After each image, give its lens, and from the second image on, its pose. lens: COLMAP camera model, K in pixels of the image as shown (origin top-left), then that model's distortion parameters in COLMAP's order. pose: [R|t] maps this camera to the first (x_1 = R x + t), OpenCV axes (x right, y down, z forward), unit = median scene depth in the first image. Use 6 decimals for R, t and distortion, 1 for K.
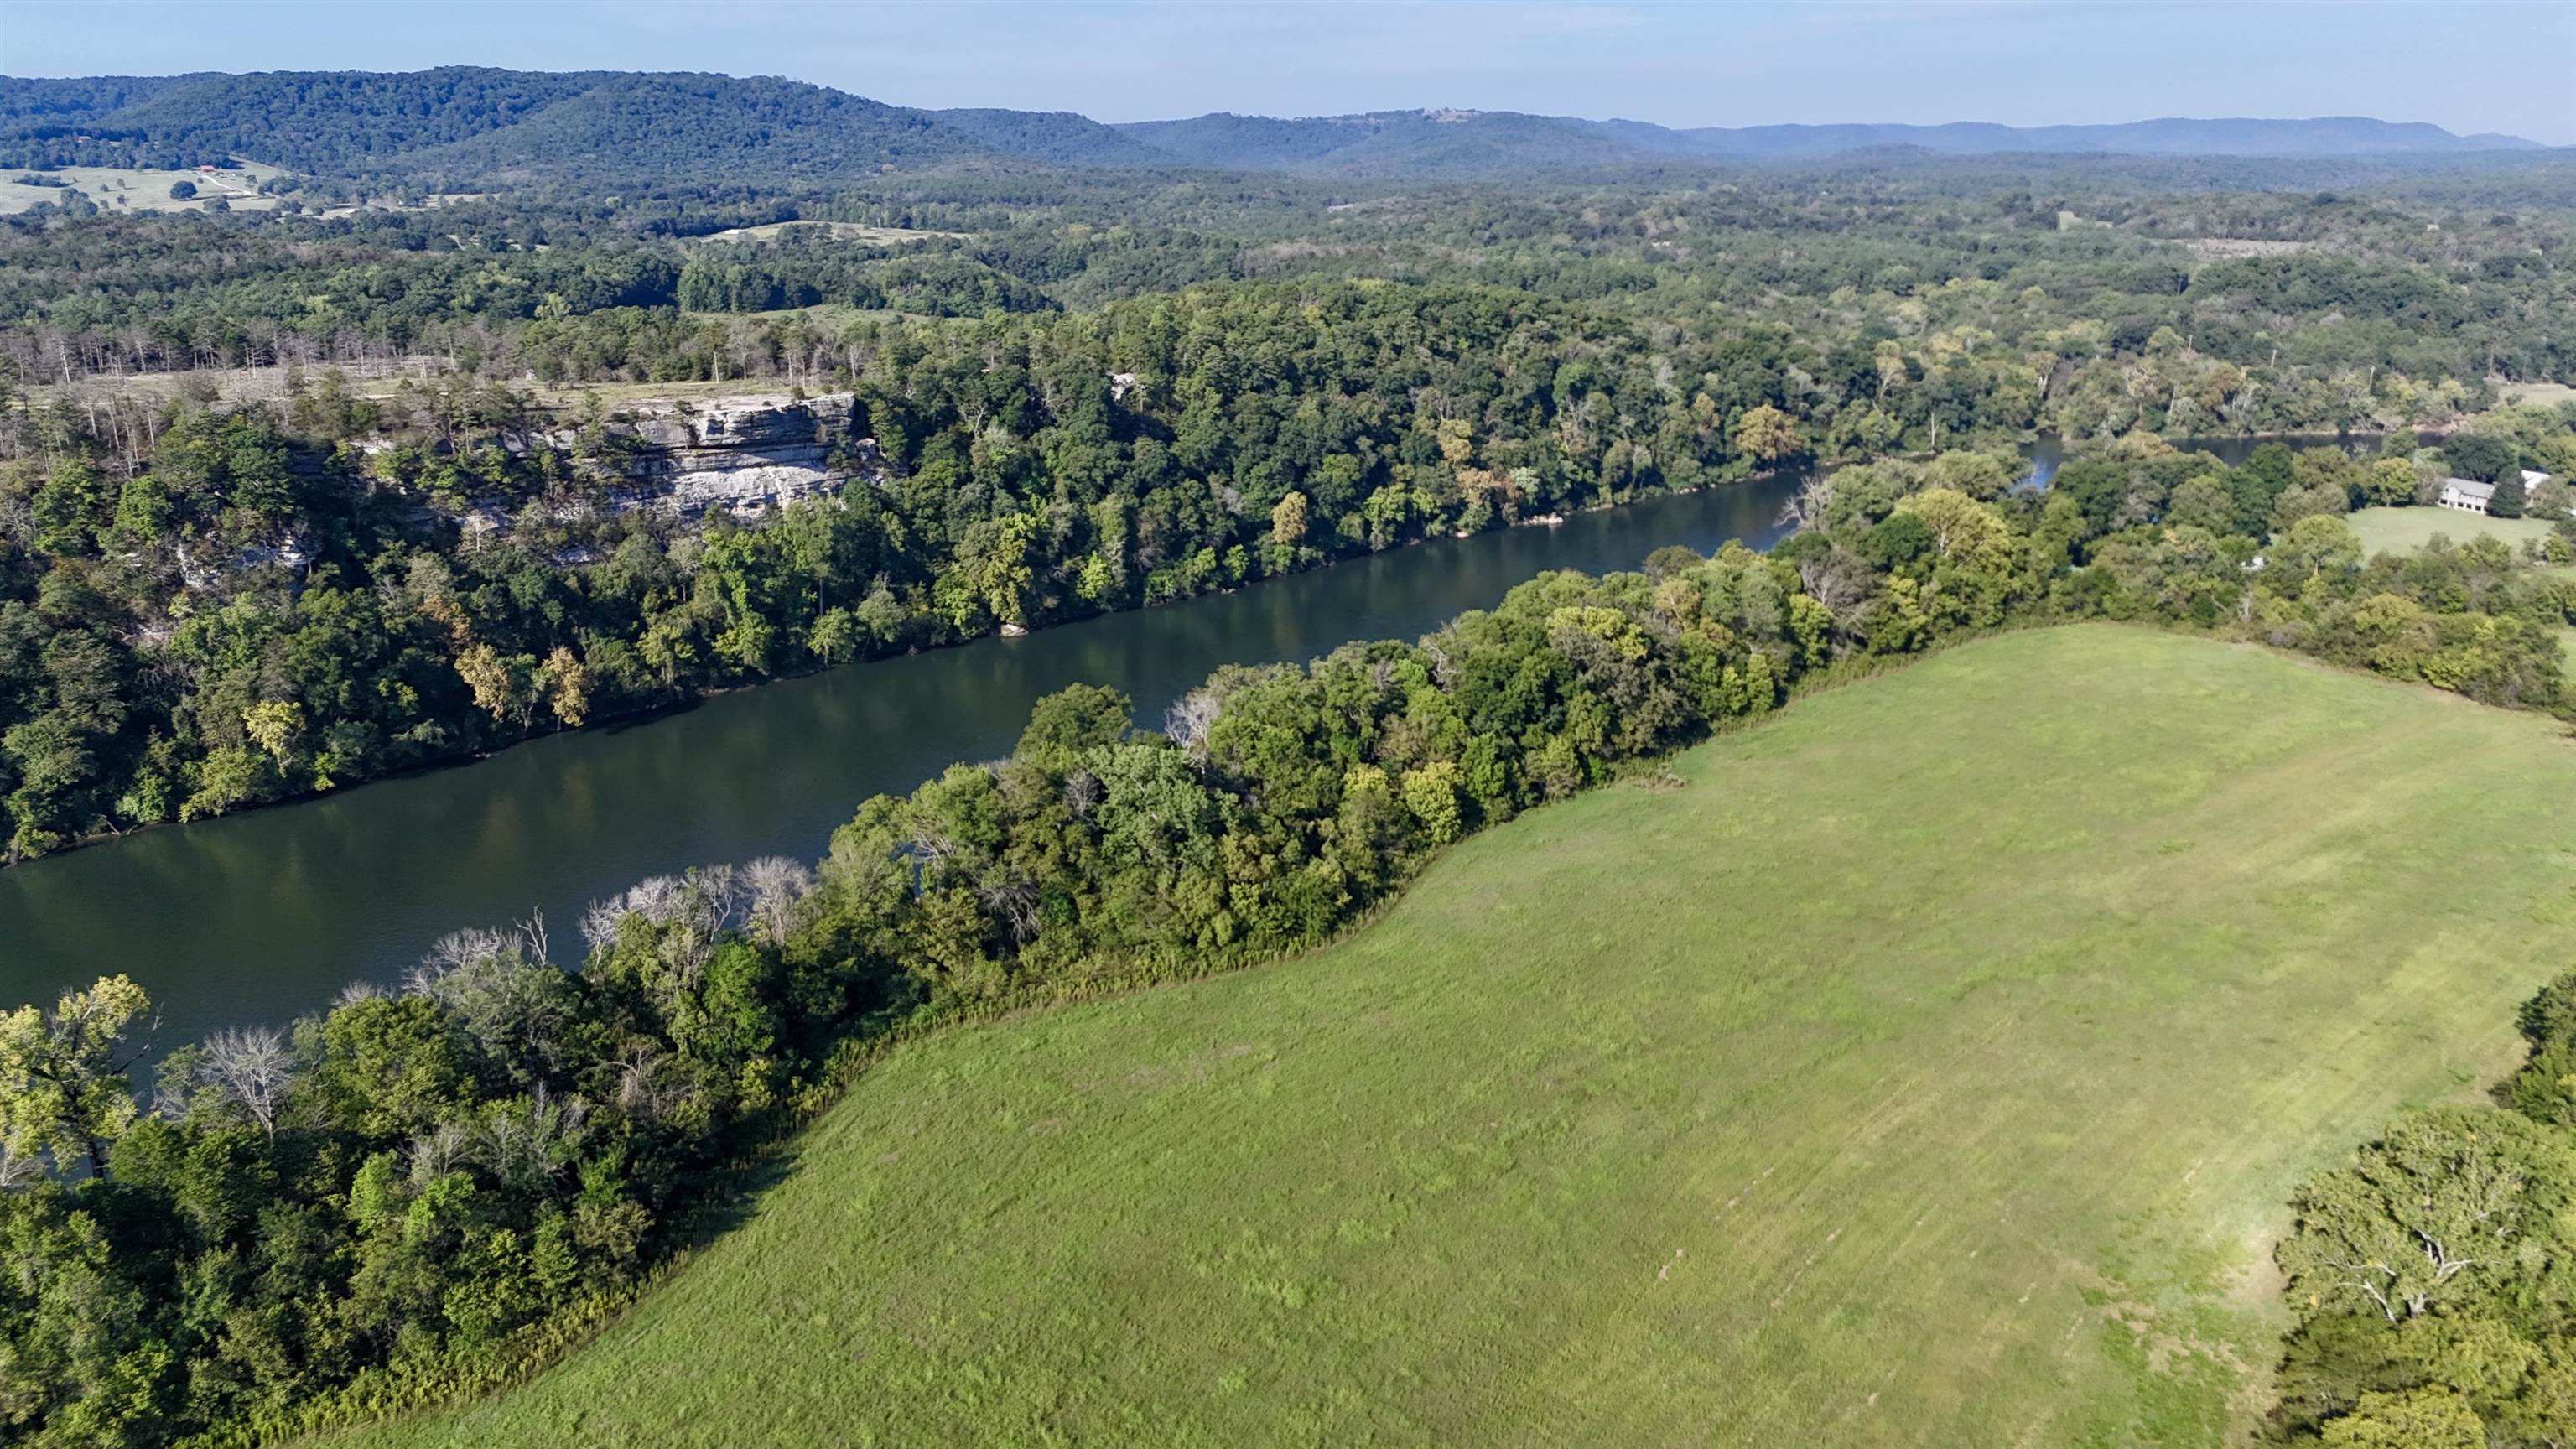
lens RADIAL K [[1855.0, 0, 1288.7], [0, 1855.0, 717.2], [0, 0, 1]] dist [0.051289, -0.041367]
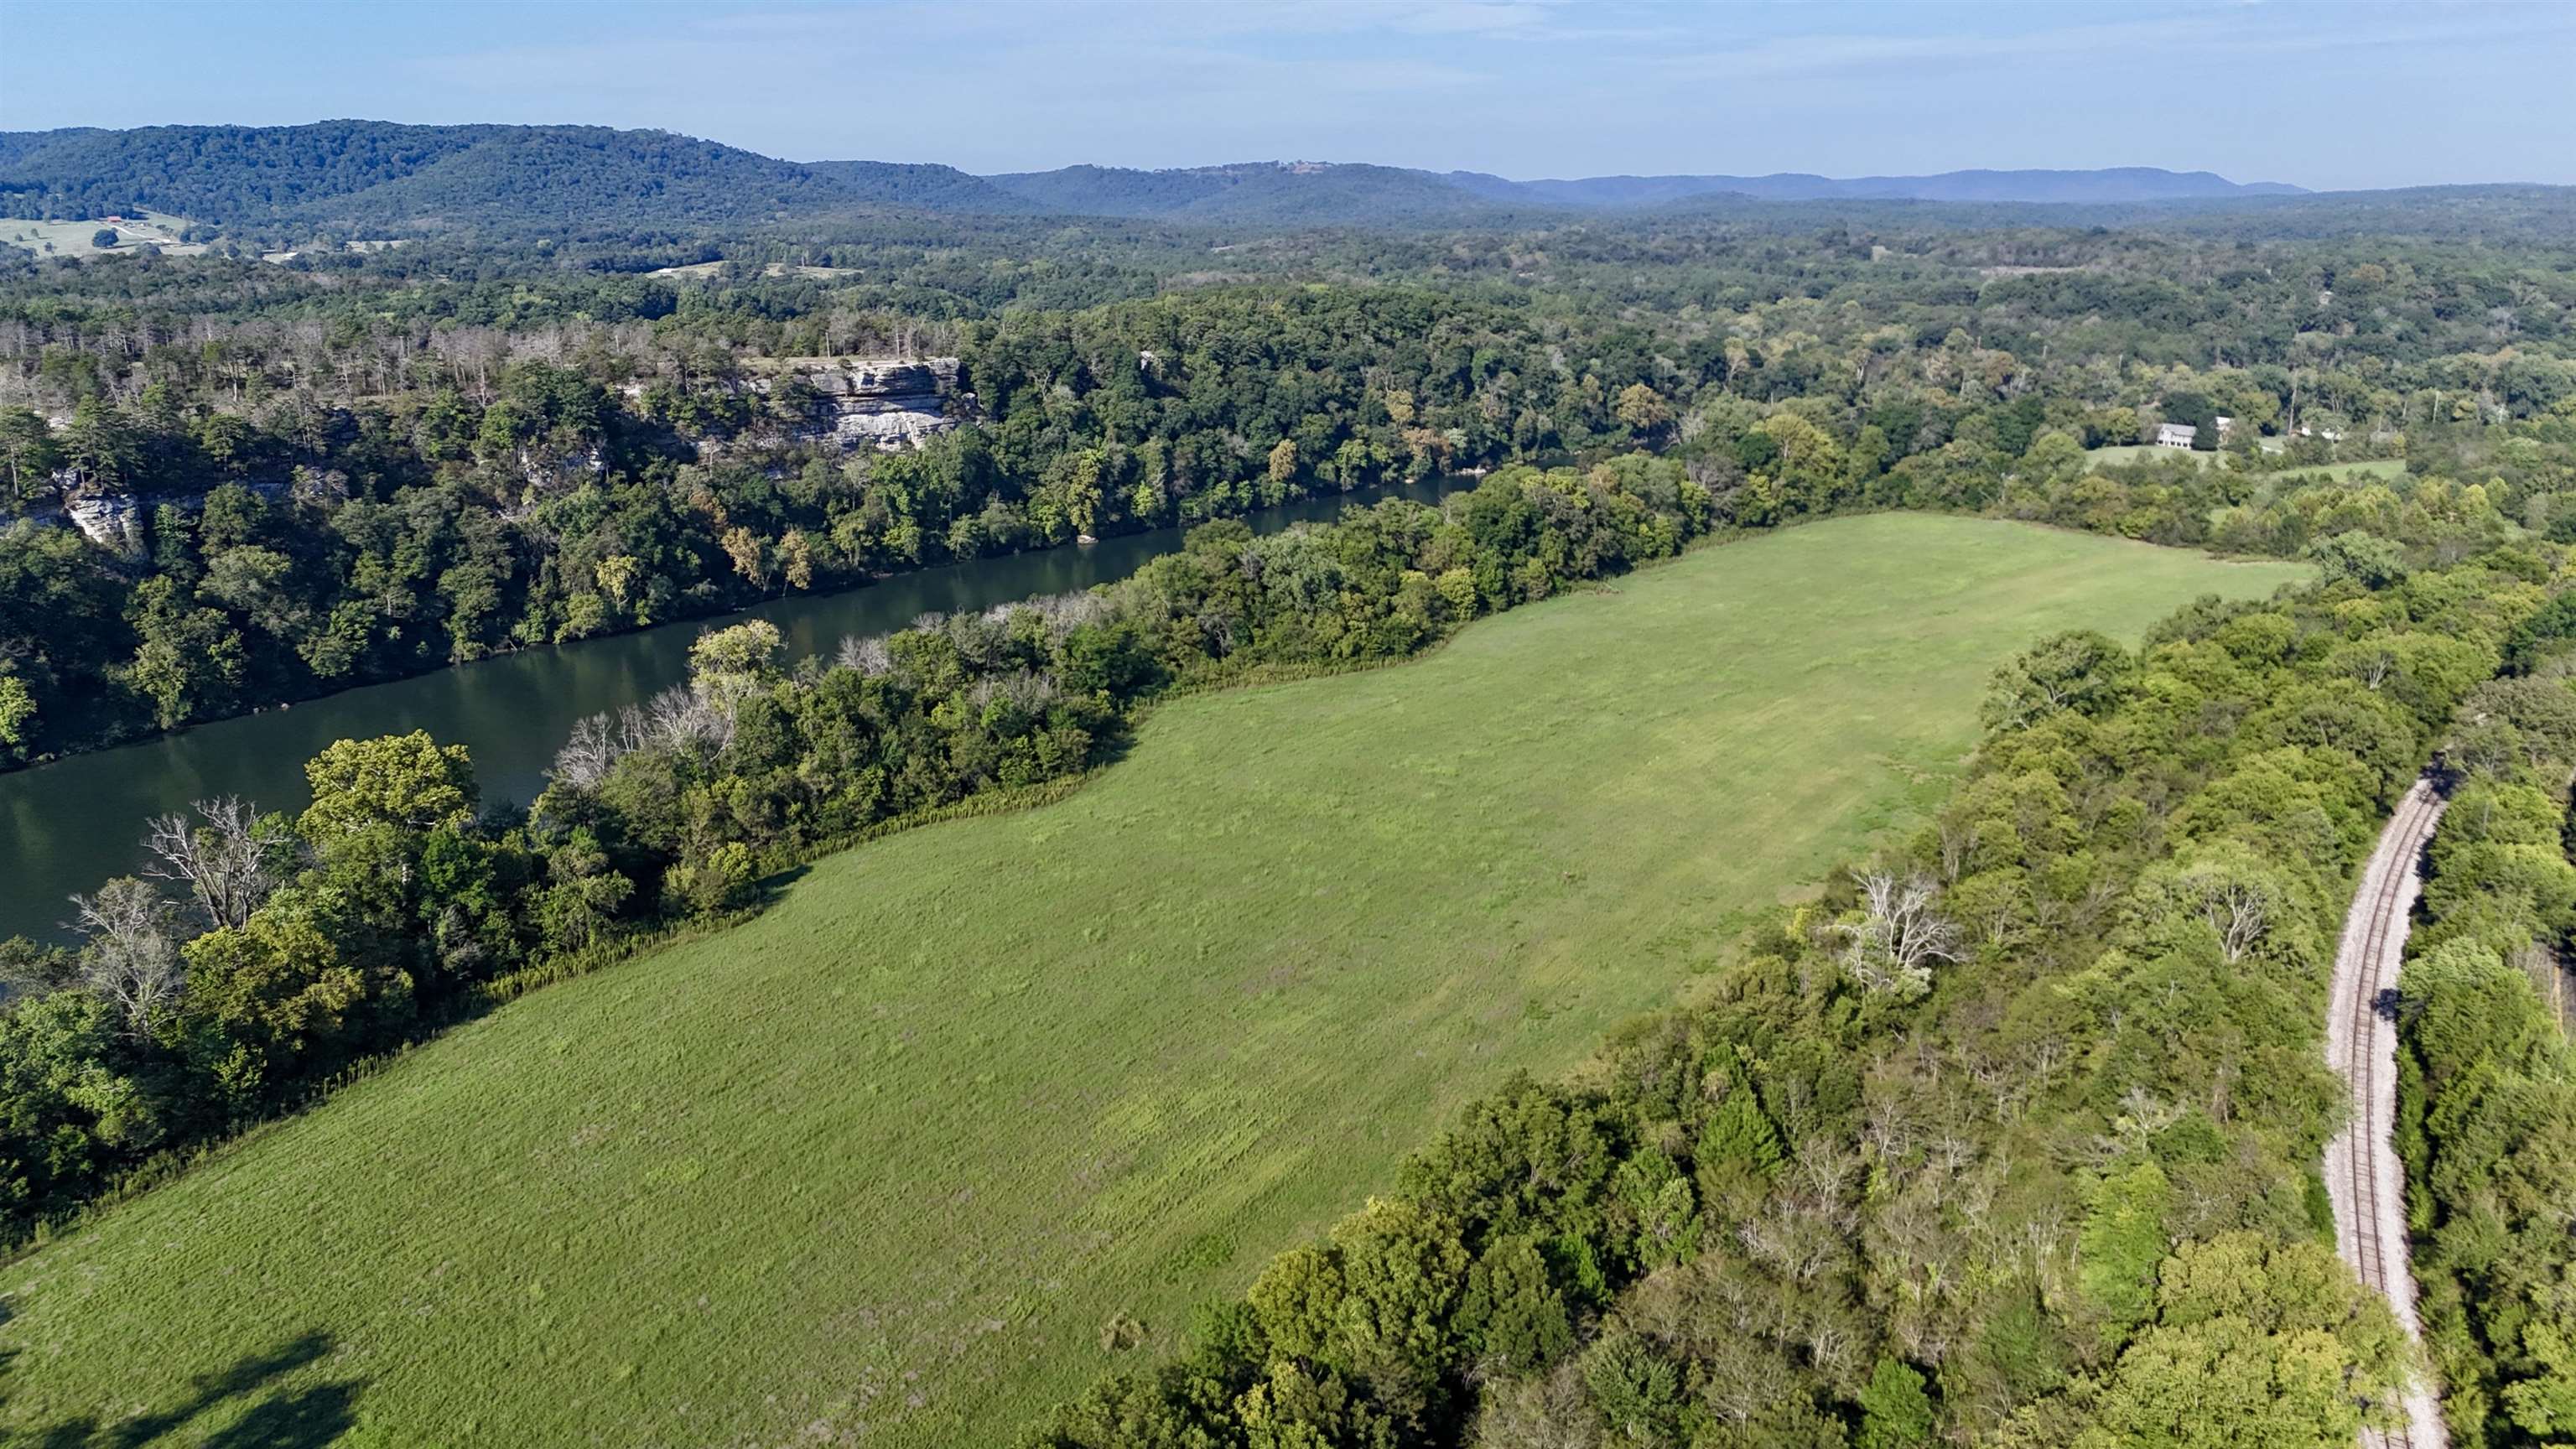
lens RADIAL K [[1855.0, 0, 1285.7], [0, 1855.0, 722.2], [0, 0, 1]] dist [0.051289, -0.041367]
pose [[0.996798, -0.026644, 0.075396, -0.108672], [0.028472, 0.999323, -0.023283, 0.112140], [-0.074724, 0.025355, 0.996882, -0.289231]]
